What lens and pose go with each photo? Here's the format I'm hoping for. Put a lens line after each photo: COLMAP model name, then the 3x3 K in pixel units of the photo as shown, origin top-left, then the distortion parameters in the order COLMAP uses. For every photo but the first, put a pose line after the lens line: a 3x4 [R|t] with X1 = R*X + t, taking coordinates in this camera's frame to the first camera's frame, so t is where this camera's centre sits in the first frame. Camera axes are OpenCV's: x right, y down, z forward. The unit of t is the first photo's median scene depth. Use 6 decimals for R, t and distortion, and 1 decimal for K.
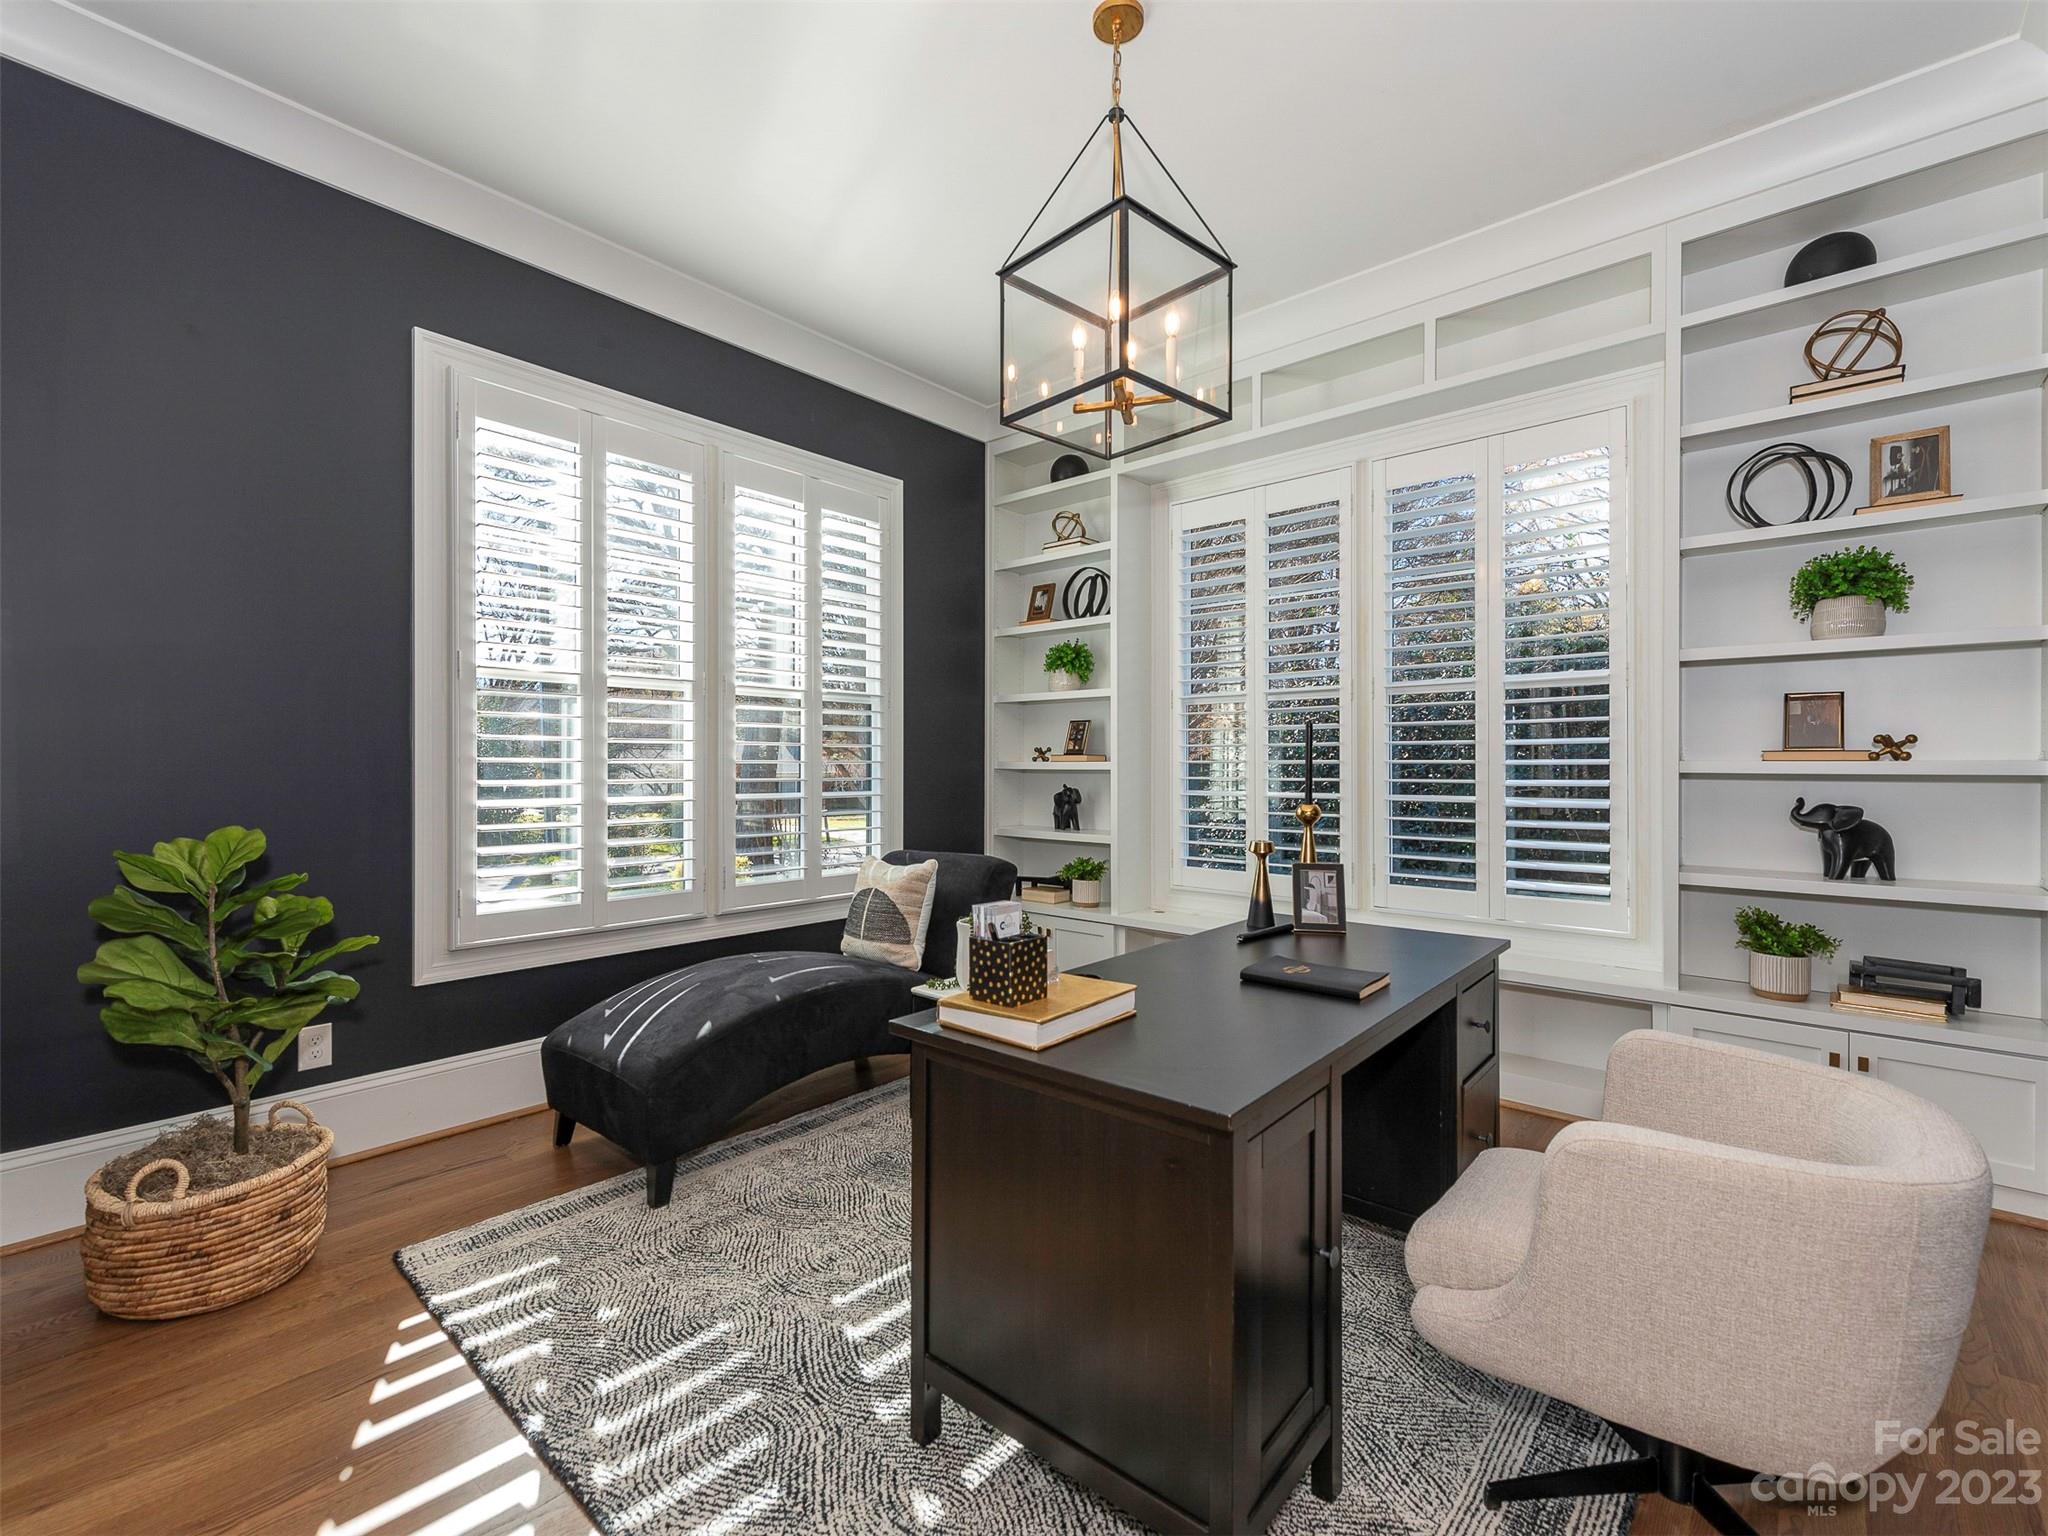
lens RADIAL K [[916.1, 0, 1052.2], [0, 916.1, 764.8], [0, 0, 1]] dist [0.001158, 0.000052]
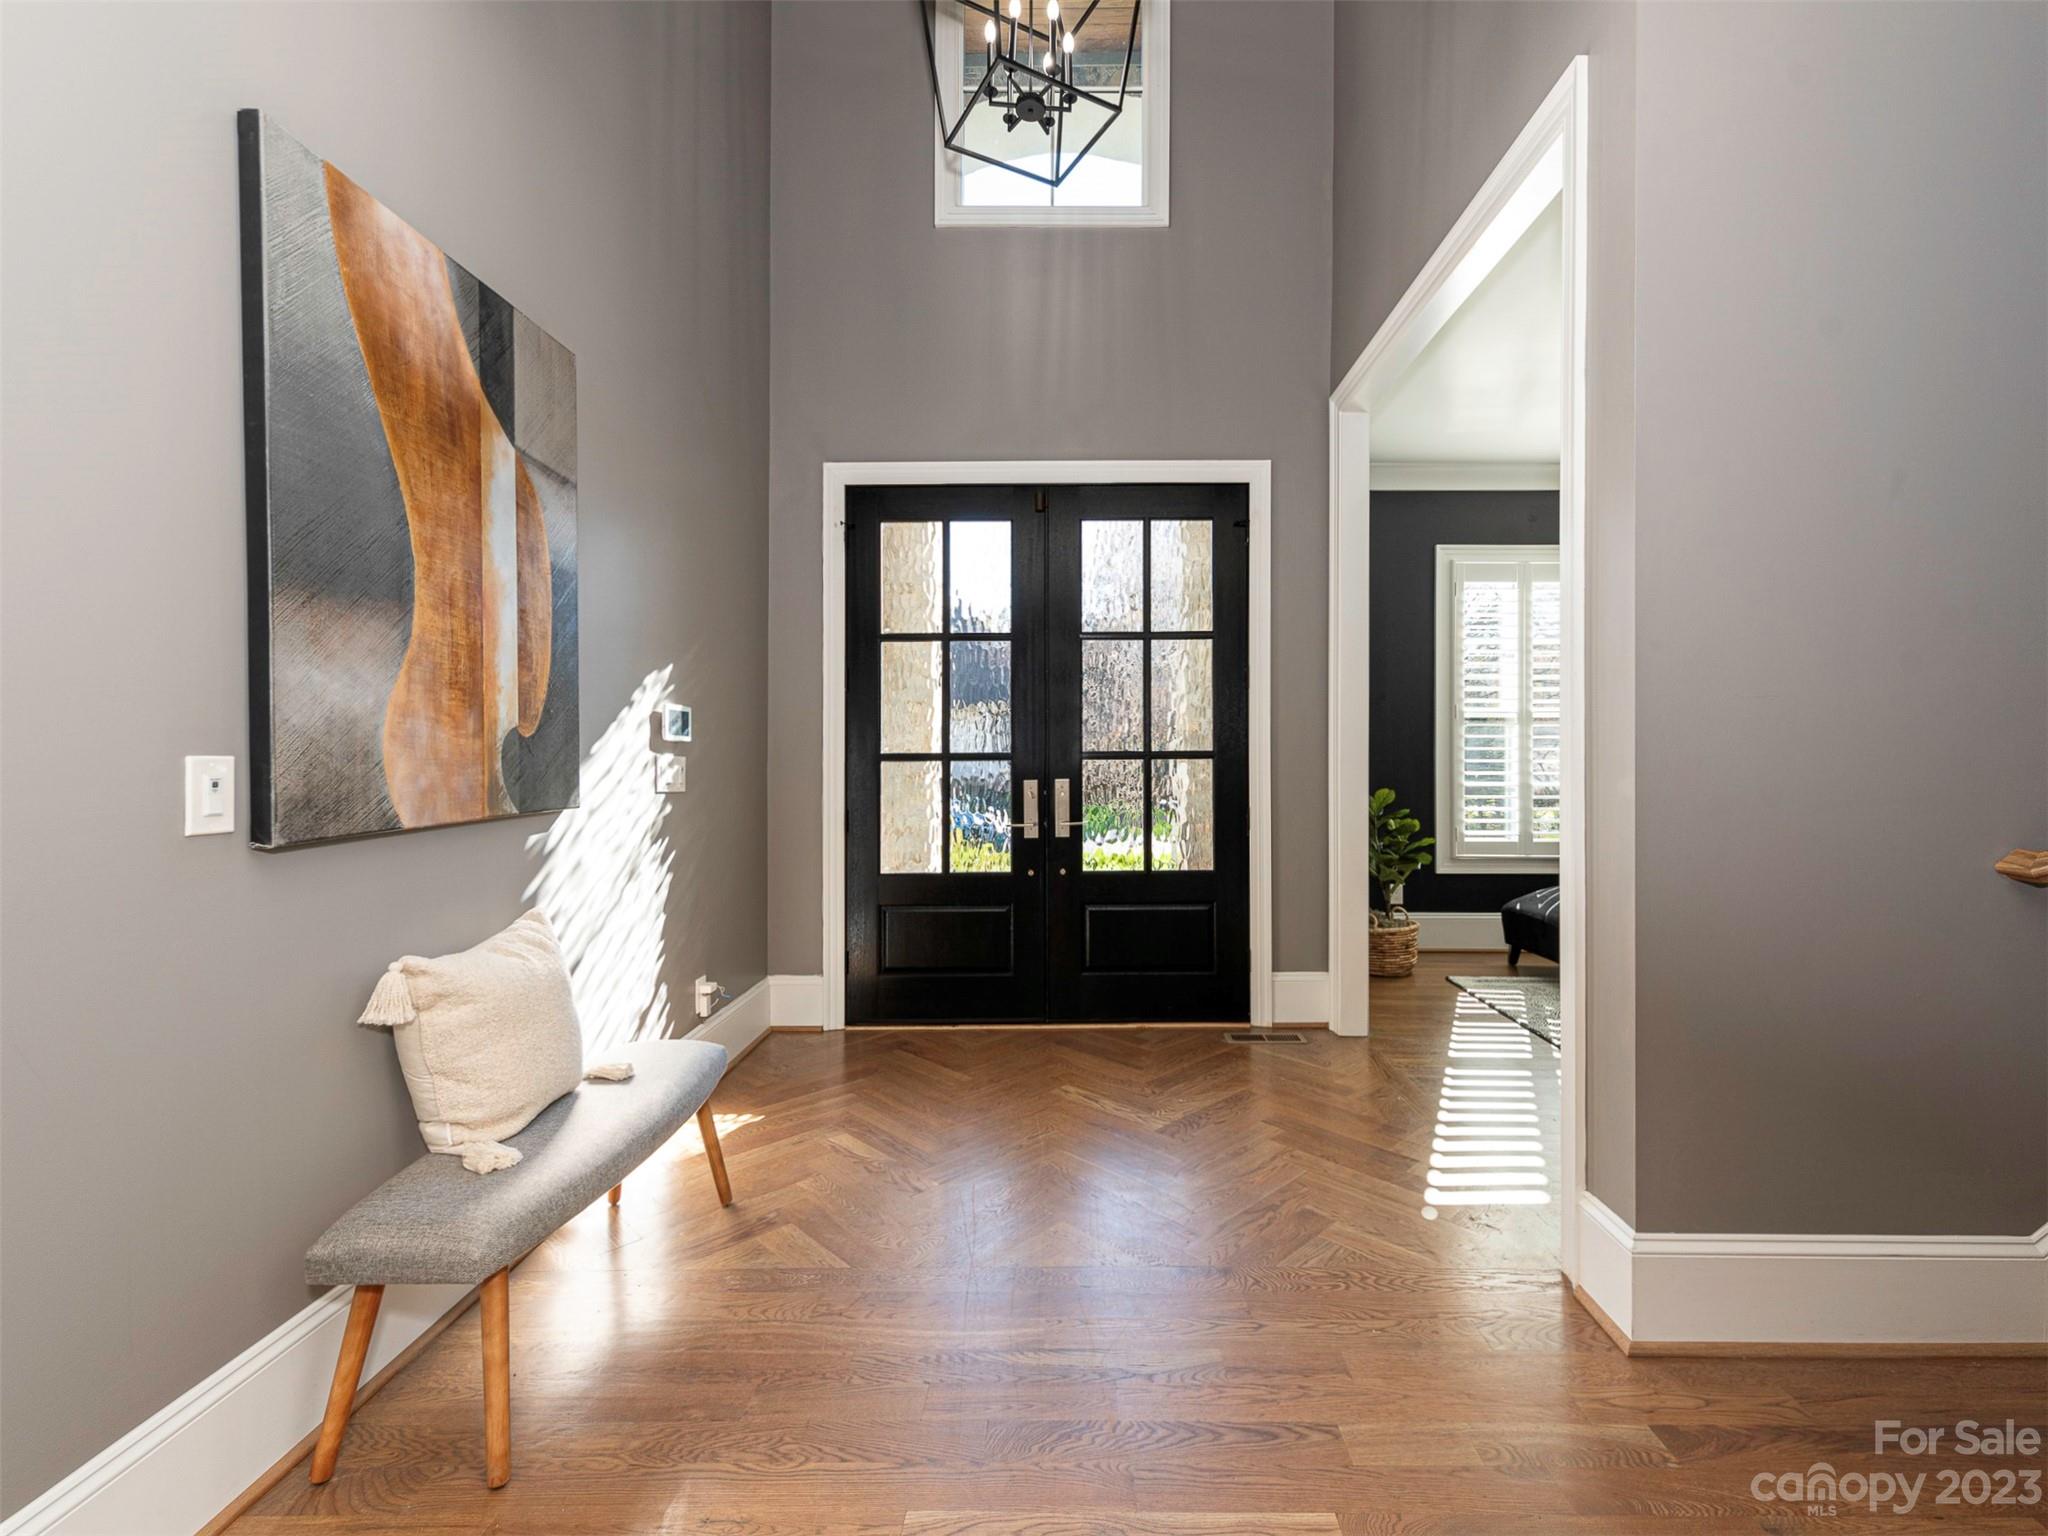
lens RADIAL K [[916.1, 0, 1052.2], [0, 916.1, 764.8], [0, 0, 1]] dist [0.001158, 0.000052]
pose [[0.622285, 0.000915, -0.782791, 0.372989], [0.002769, 0.999990, 0.003370, -0.006730], [0.782786, -0.004265, 0.622276, -0.966170]]
